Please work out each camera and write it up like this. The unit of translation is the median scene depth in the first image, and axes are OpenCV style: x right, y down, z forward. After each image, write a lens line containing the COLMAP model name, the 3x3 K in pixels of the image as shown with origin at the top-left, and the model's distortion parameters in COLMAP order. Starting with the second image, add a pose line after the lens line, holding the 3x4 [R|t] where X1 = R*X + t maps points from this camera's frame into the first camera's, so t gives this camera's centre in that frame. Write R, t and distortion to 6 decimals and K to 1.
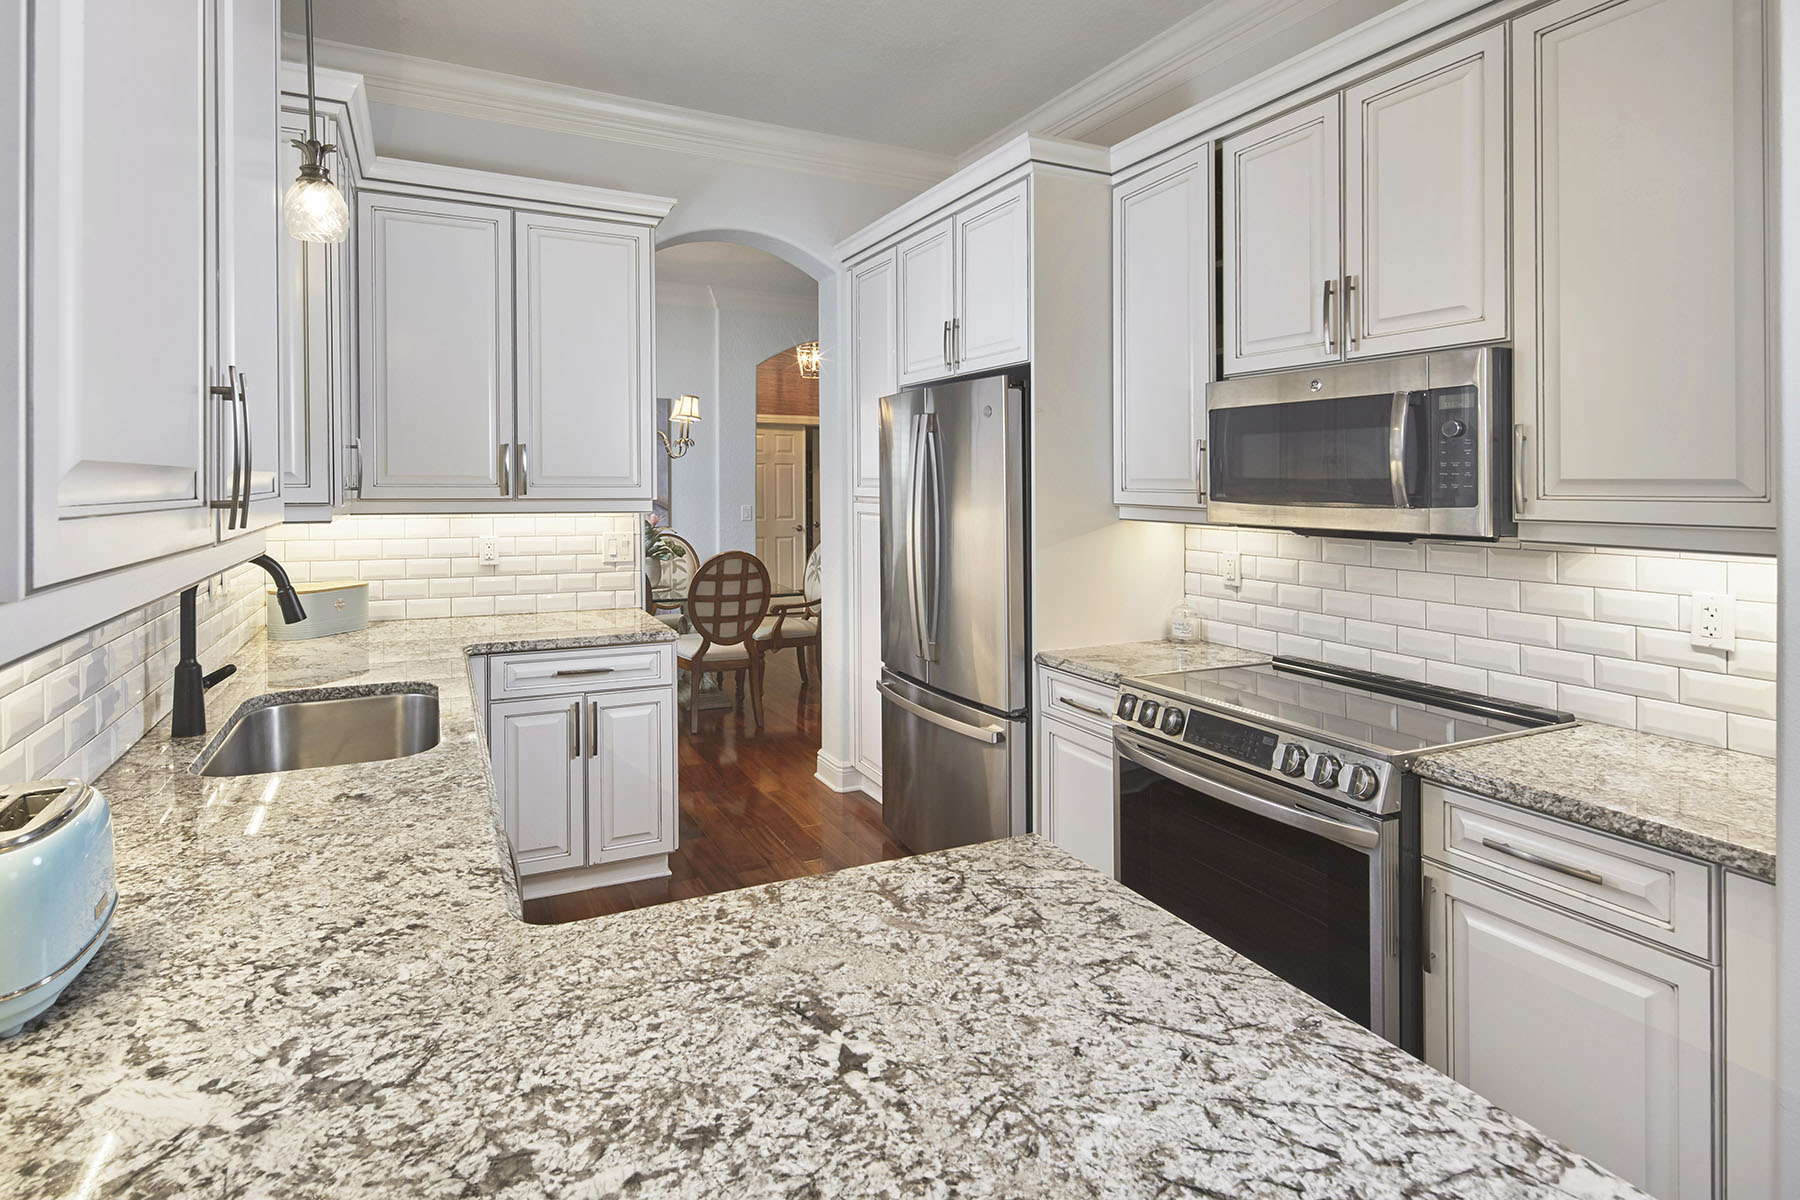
lens RADIAL K [[936.5, 0, 888.4], [0, 936.5, 461.1], [0, 0, 1]] dist [-0.002424, -0.002460]
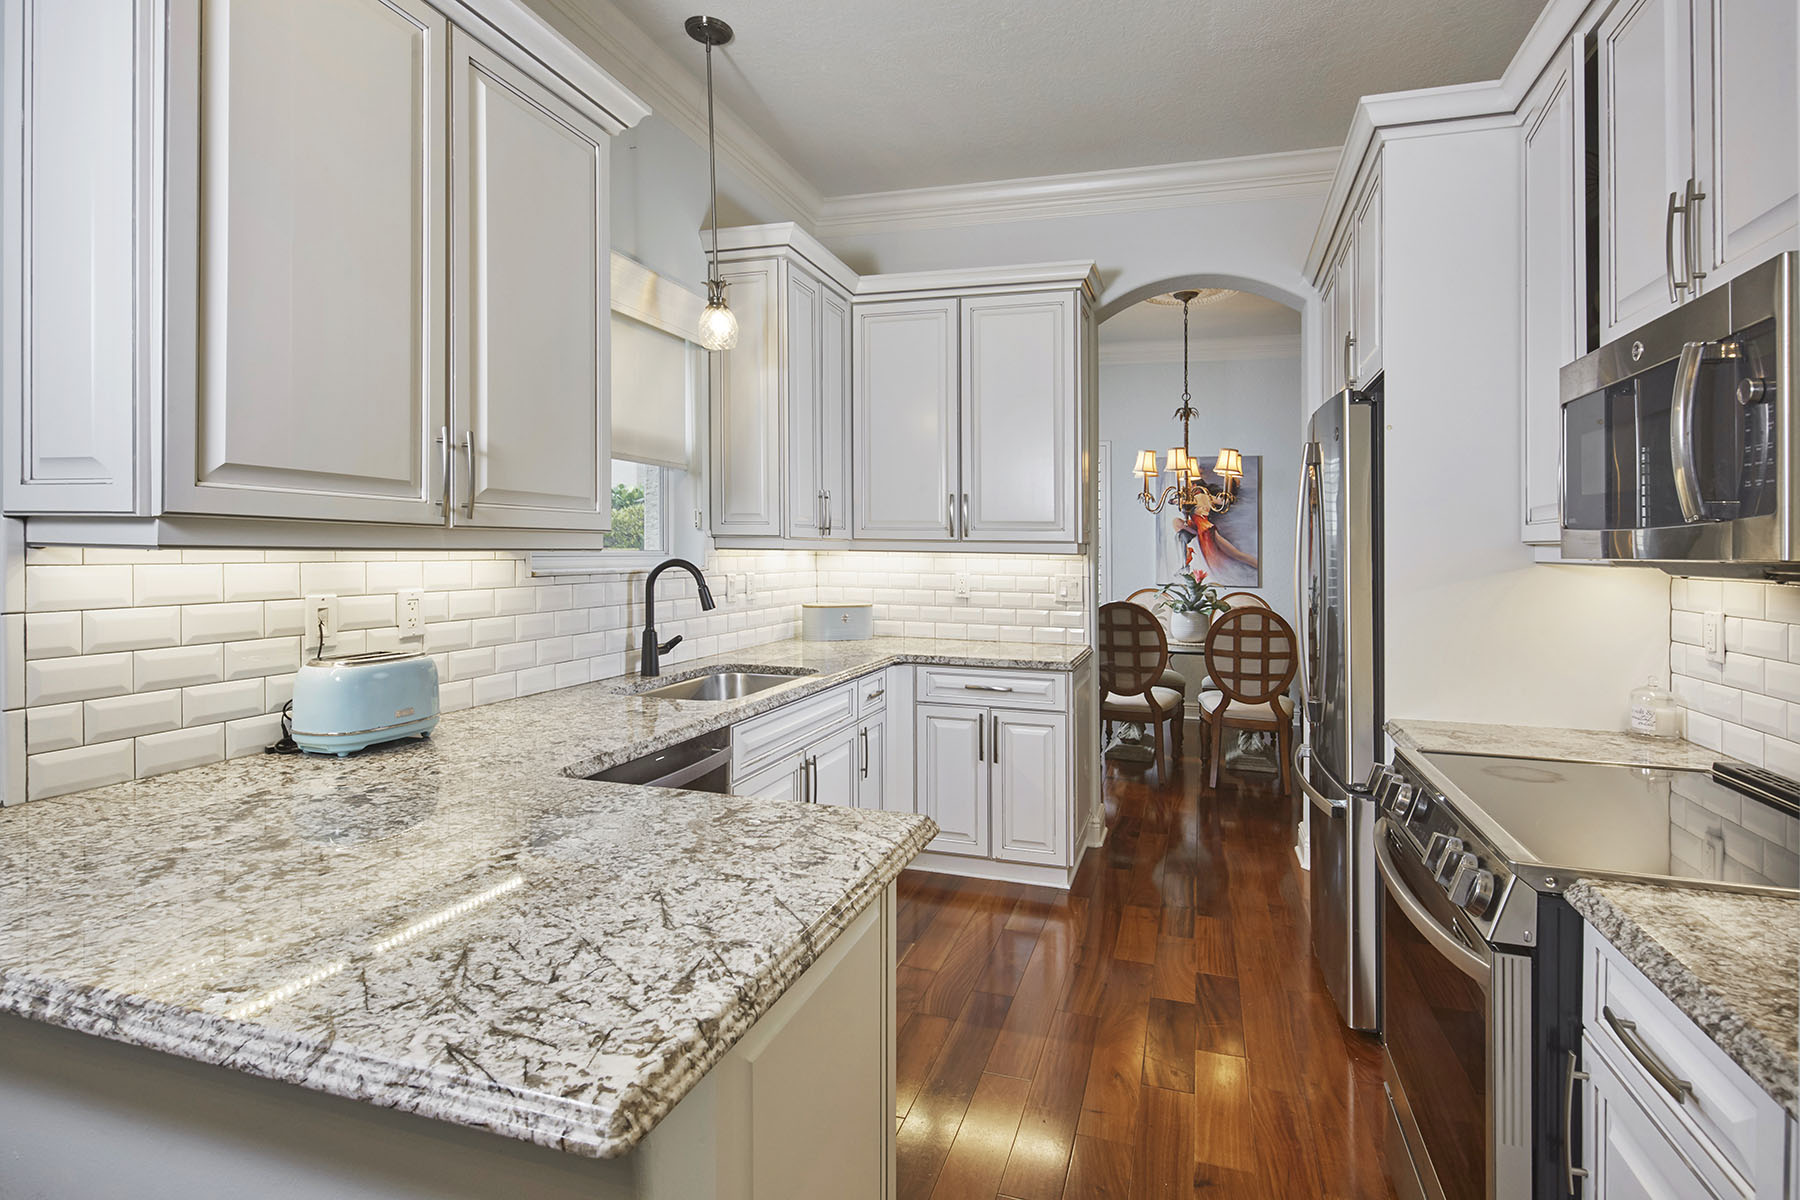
lens RADIAL K [[925.4, 0, 900.3], [0, 925.4, 537.6], [0, 0, 1]] dist [0.000946, 0.000044]
pose [[0.727777, -0.002371, -0.685810, 1.095515], [0.004983, 0.999986, 0.001830, 0.106172], [0.685796, -0.004749, 0.727779, 0.285279]]
